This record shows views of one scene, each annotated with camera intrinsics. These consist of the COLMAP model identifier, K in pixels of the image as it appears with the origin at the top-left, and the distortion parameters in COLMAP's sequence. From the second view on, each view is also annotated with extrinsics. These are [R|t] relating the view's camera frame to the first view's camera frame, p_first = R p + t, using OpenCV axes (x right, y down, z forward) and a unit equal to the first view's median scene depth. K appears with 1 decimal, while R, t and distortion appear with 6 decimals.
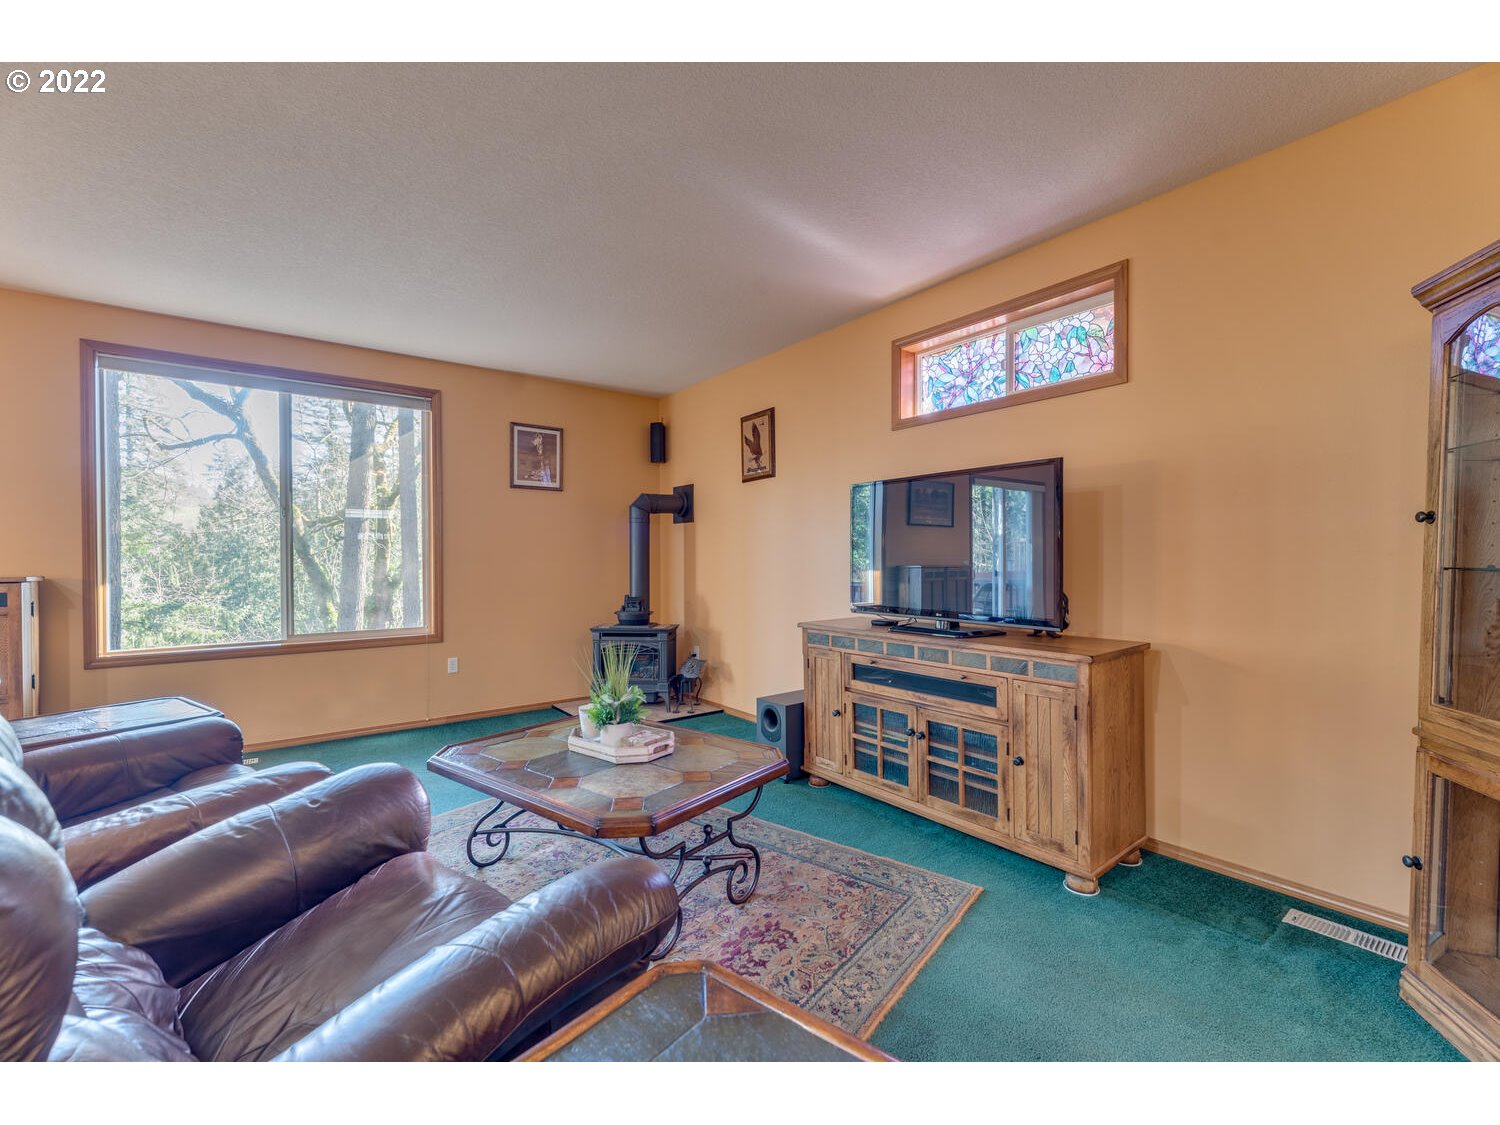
lens RADIAL K [[633.0, 0, 758.0], [0, 633.0, 564.2], [0, 0, 1]] dist [0.000362, 0.000153]
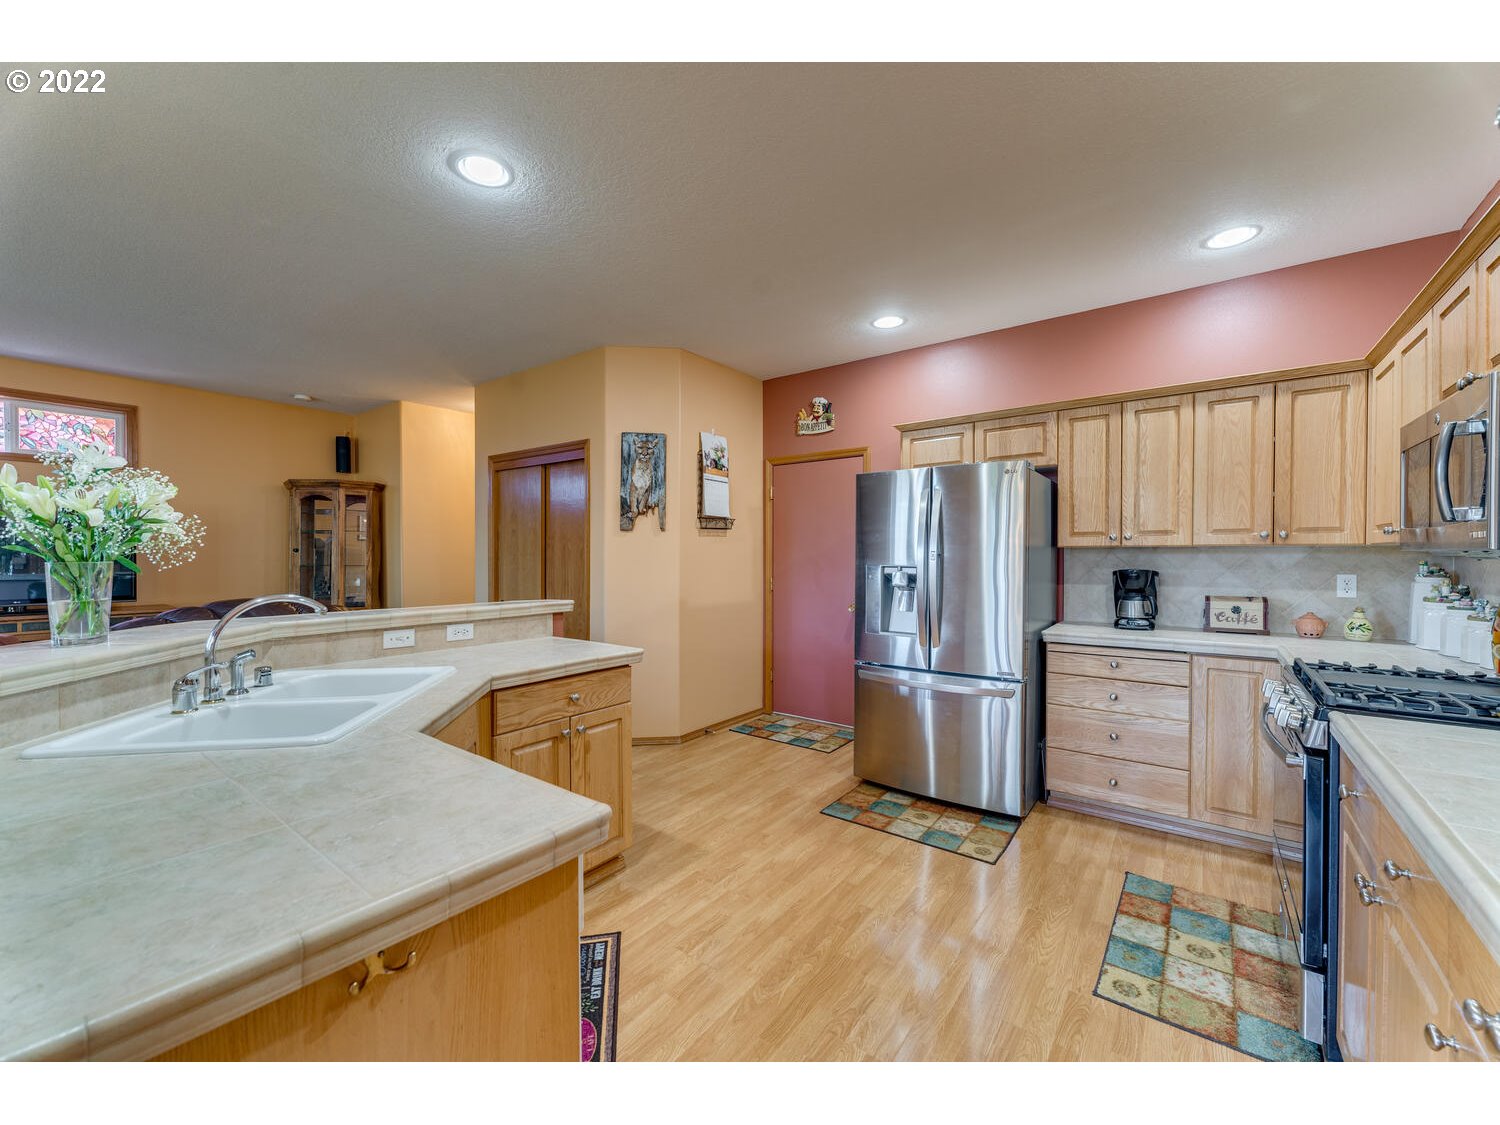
lens RADIAL K [[597.4, 0, 751.6], [0, 597.4, 561.1], [0, 0, 1]] dist [0.004054, 0.000445]
pose [[-0.261922, -0.005127, 0.965076, -1.327569], [0.008598, 0.999934, 0.007645, -0.010465], [-0.965051, 0.010301, -0.261860, -0.249066]]
